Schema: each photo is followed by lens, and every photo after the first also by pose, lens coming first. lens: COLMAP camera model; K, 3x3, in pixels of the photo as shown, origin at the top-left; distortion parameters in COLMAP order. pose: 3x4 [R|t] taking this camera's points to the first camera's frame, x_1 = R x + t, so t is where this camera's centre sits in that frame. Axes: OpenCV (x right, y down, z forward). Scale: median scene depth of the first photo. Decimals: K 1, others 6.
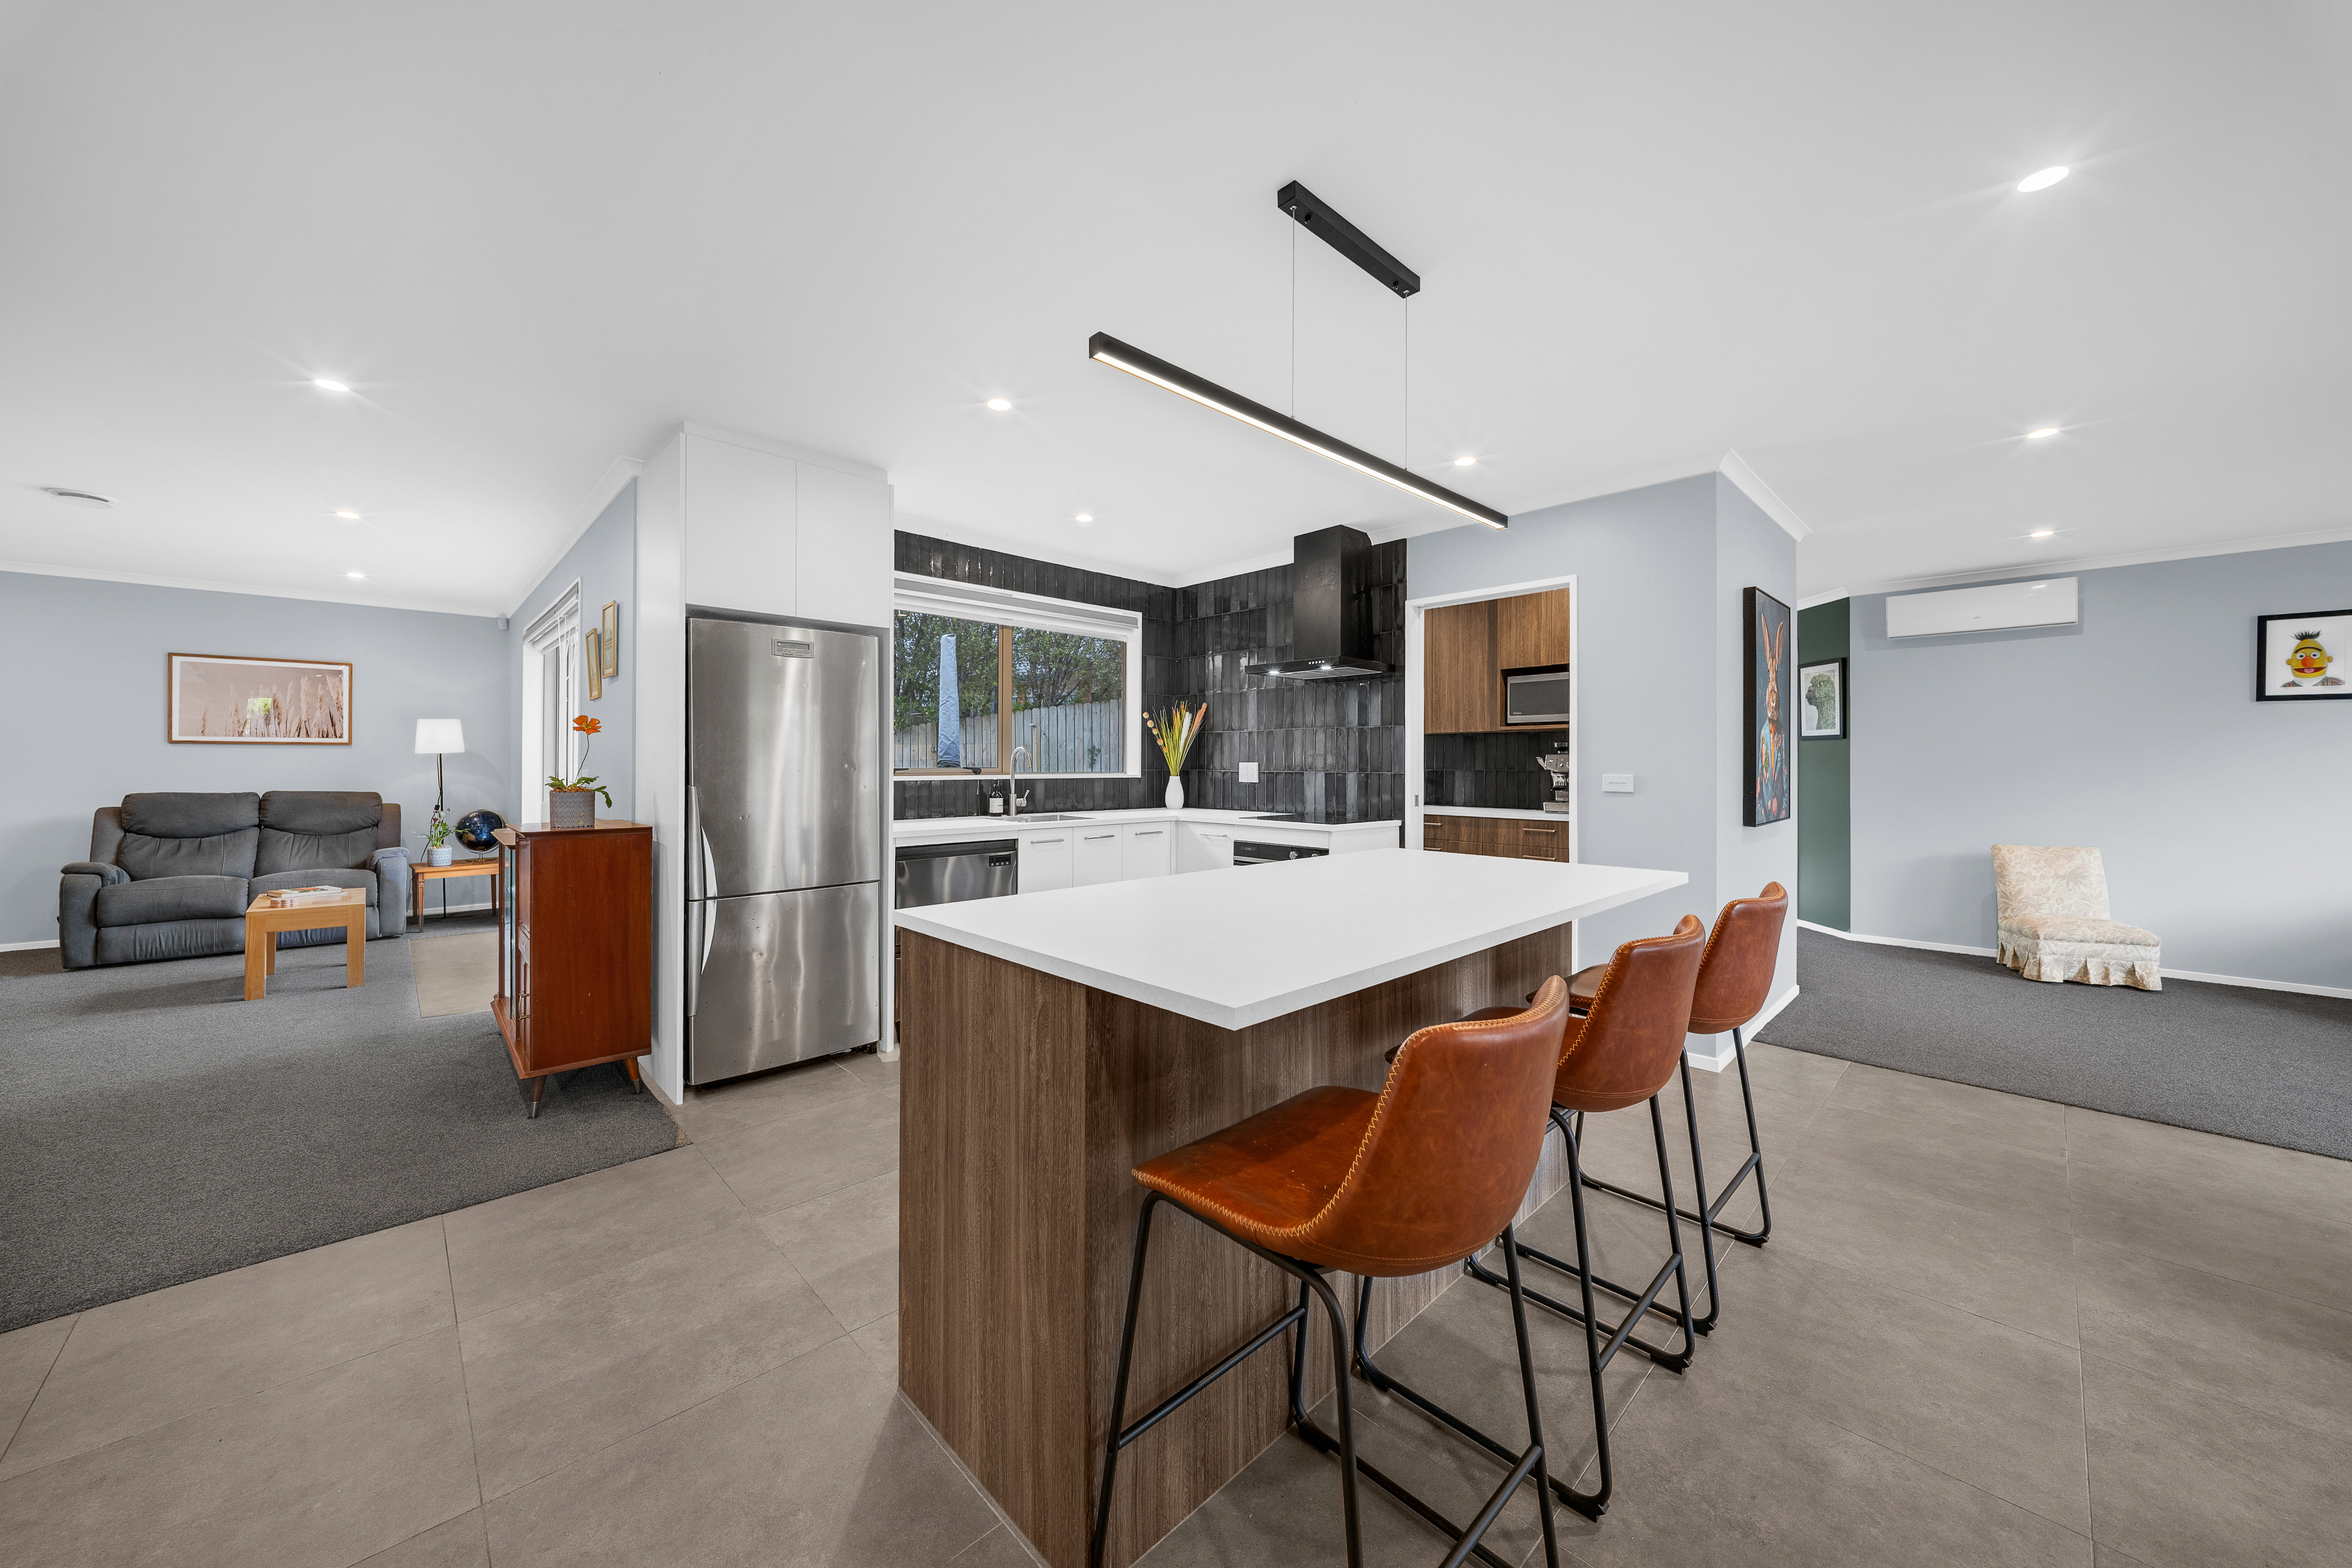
lens RADIAL K [[815.1, 0, 1174.7], [0, 815.1, 777.0], [0, 0, 1]] dist [-0.008645, -0.001941]
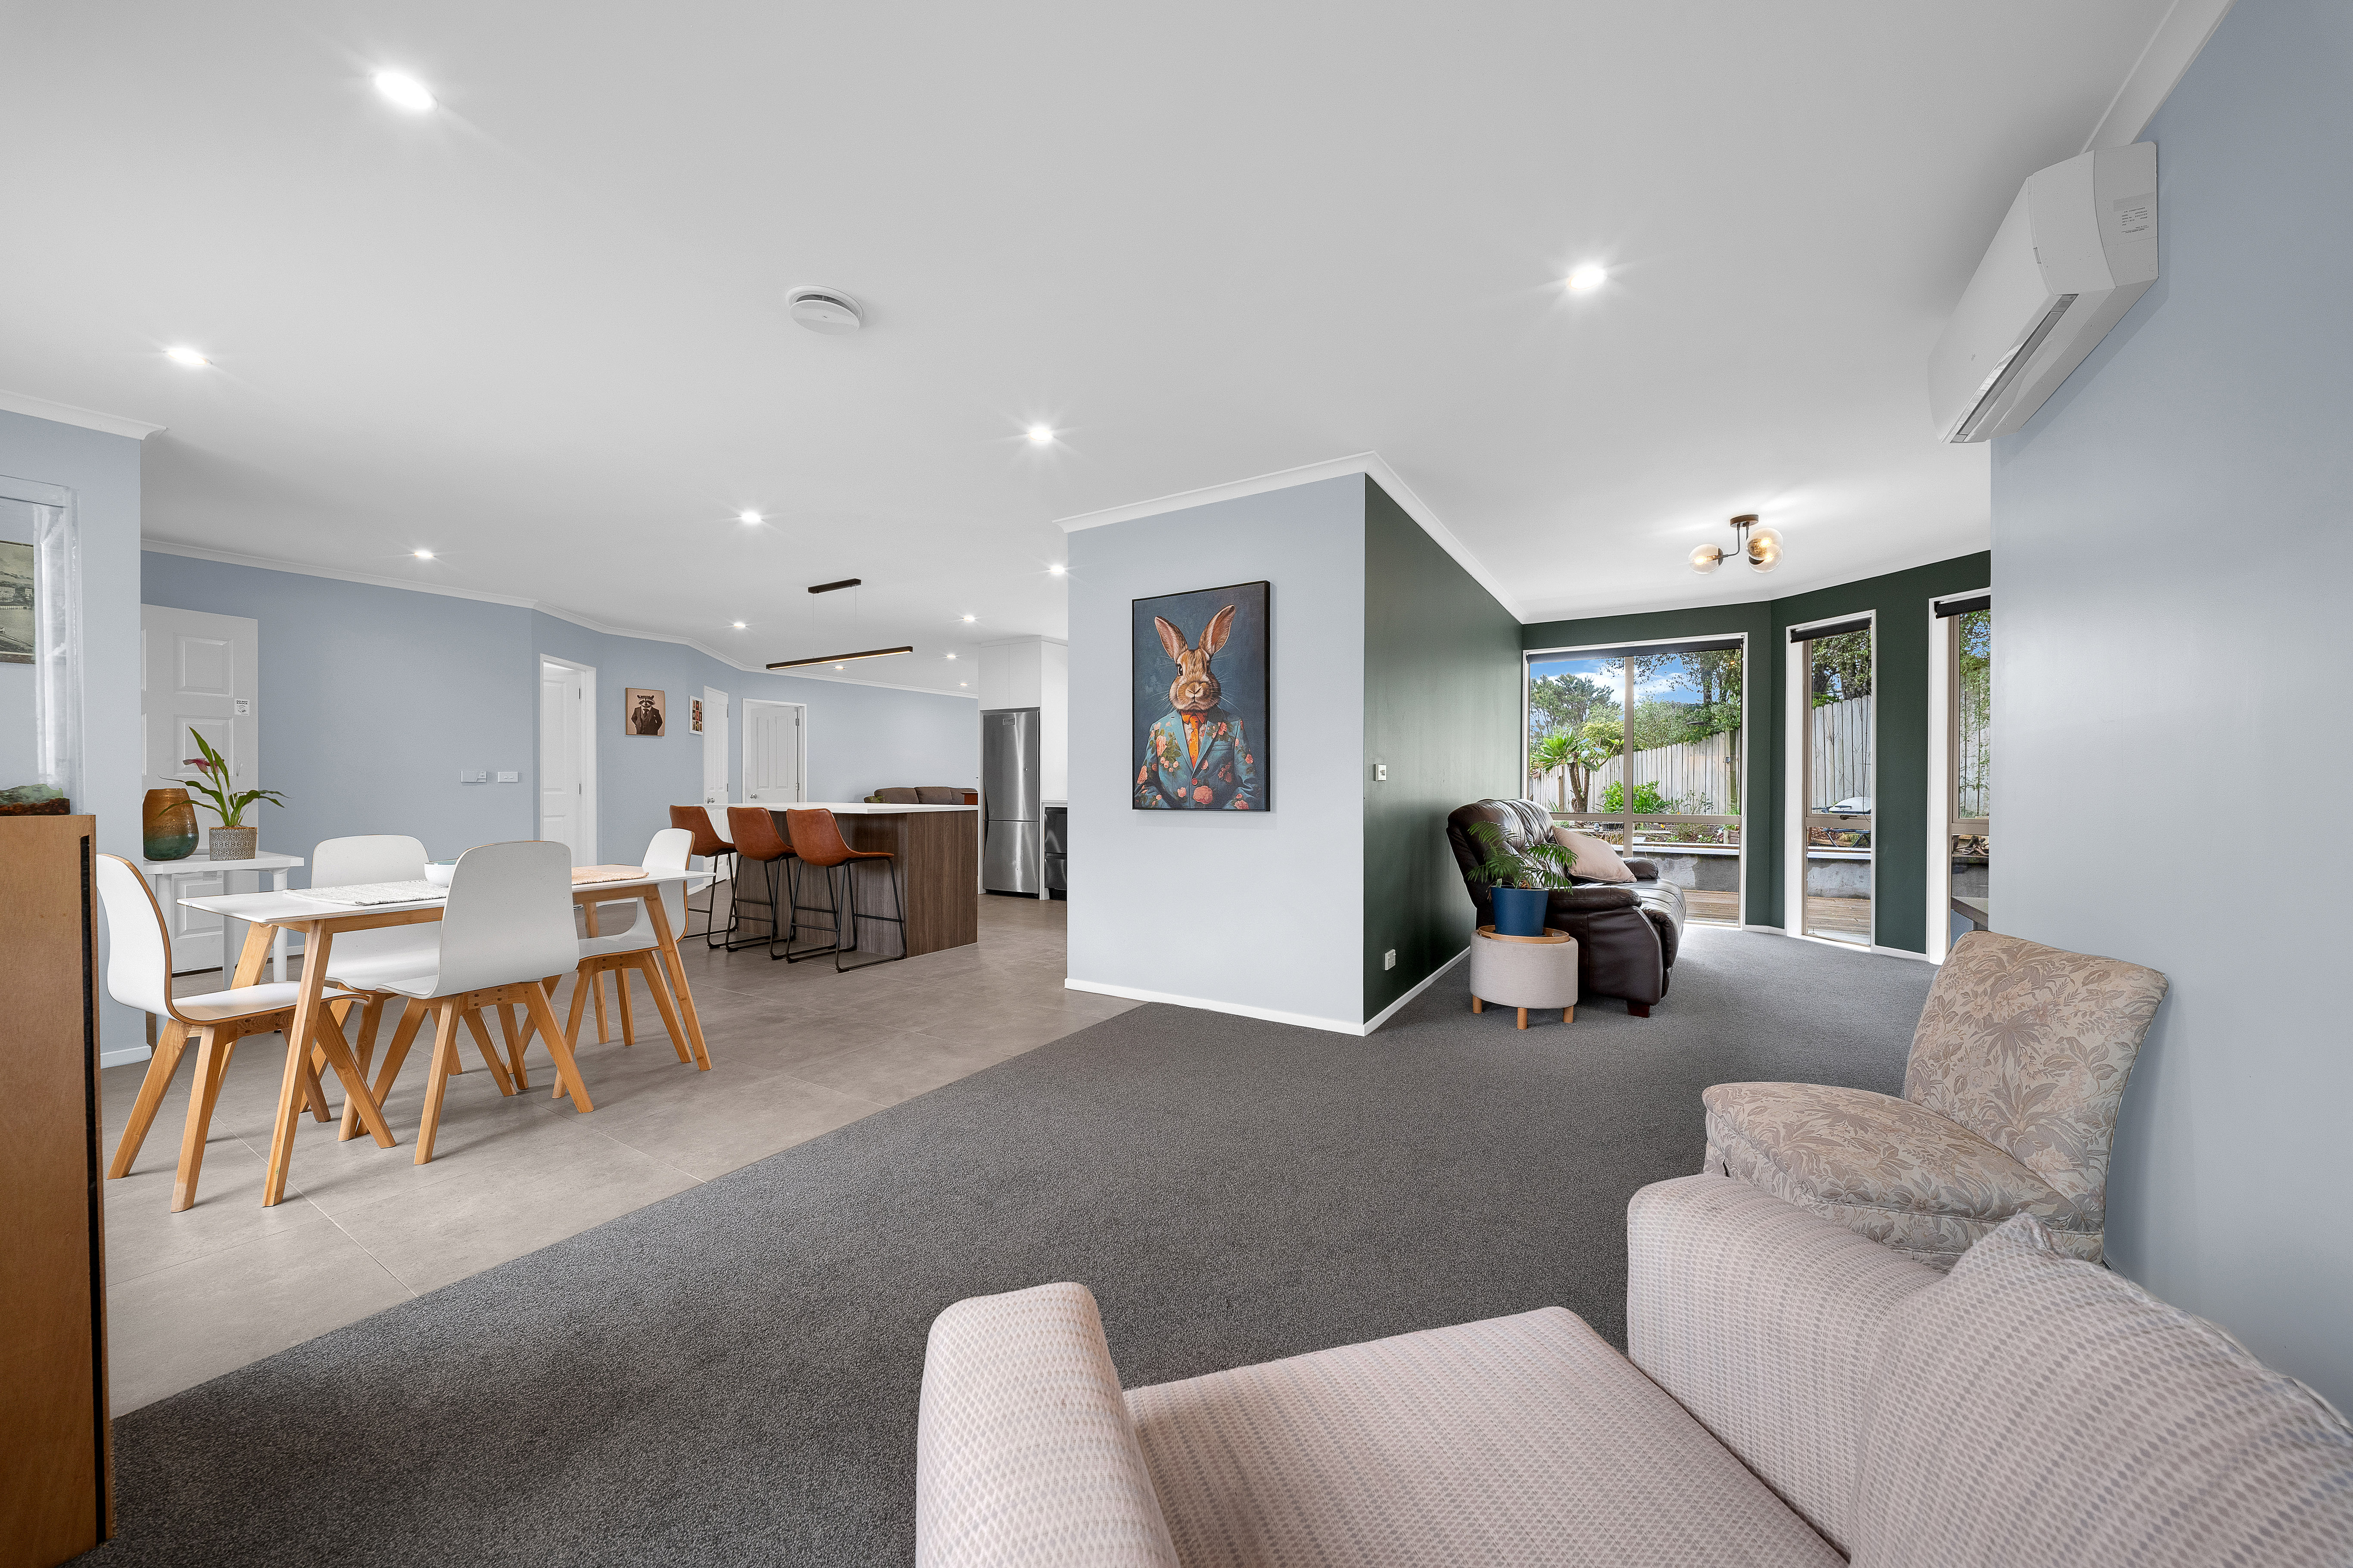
lens RADIAL K [[815.4, 0, 1189.4], [0, 815.4, 792.0], [0, 0, 1]] dist [-0.008645, -0.001941]
pose [[0.275508, 0.010018, -0.961247, 1.216199], [-0.014920, 0.999870, 0.006144, 0.019159], [0.961183, 0.012649, 0.275621, 0.502279]]
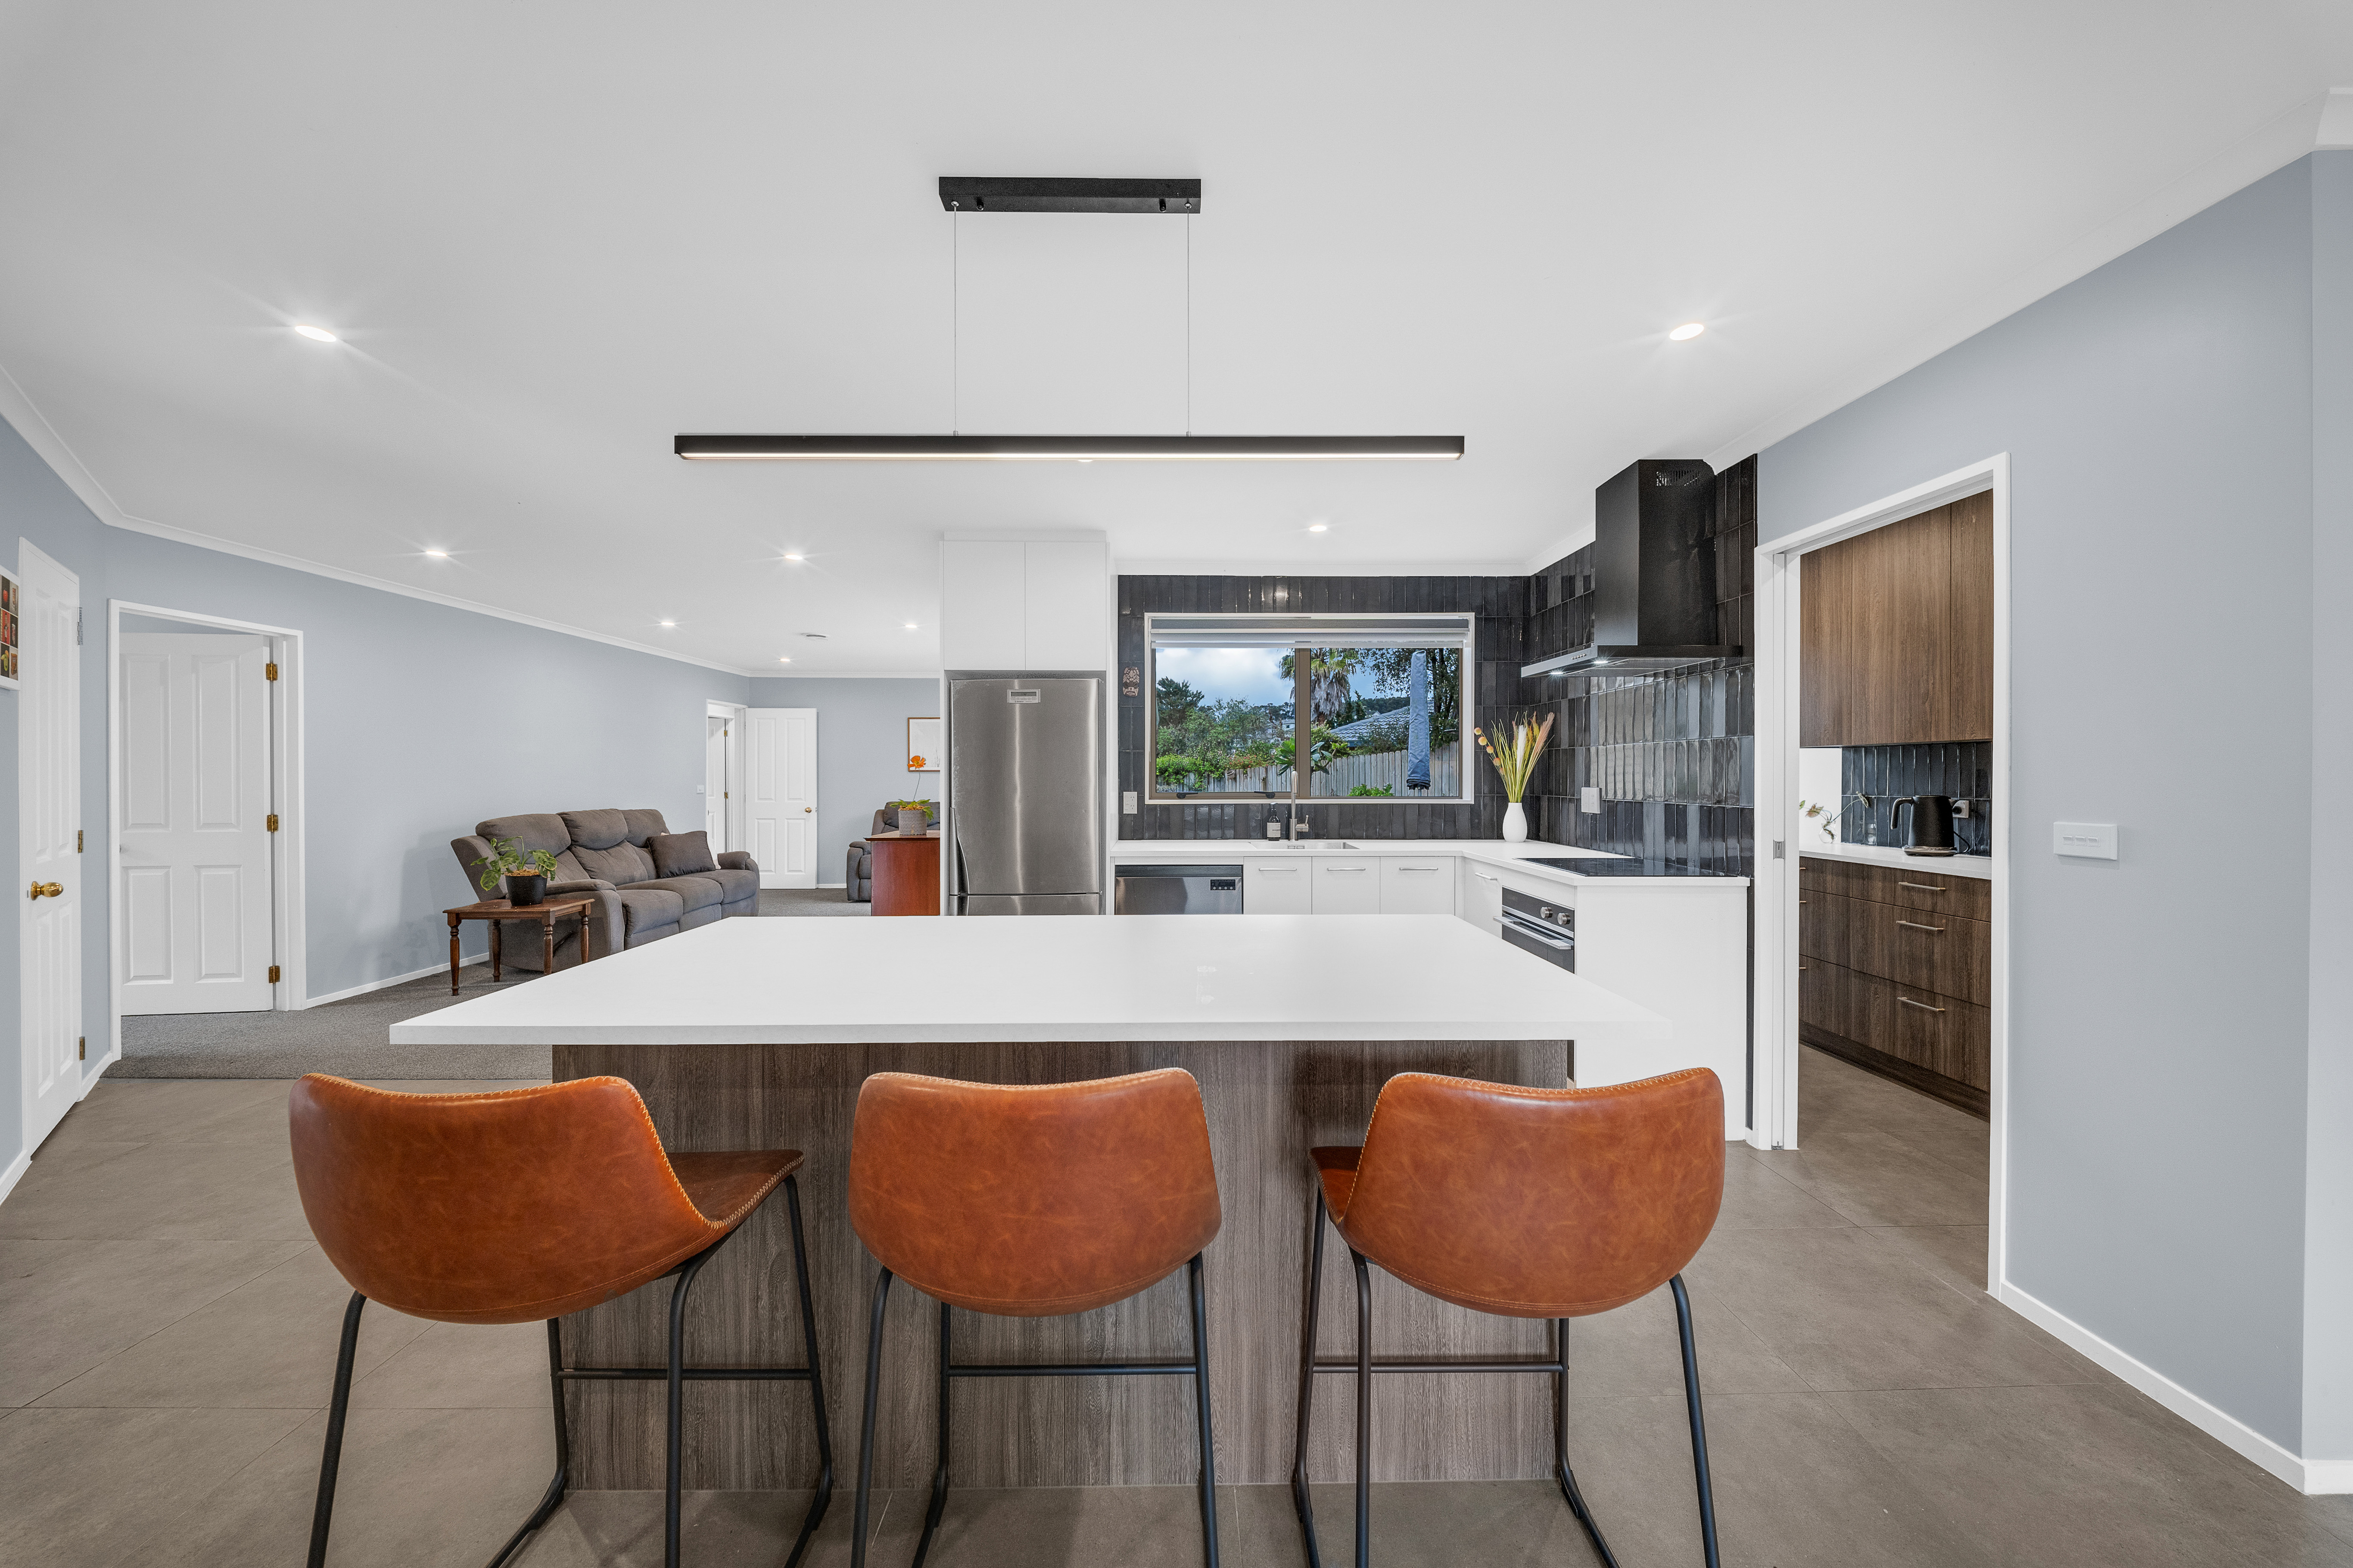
lens RADIAL K [[815.5, 0, 1167.1], [0, 815.5, 777.4], [0, 0, 1]] dist [-0.008645, -0.001941]
pose [[0.731849, -0.001913, -0.681464, 0.307733], [-0.010079, 0.999856, -0.013631, -0.012177], [0.681392, 0.016845, 0.731724, 0.153494]]
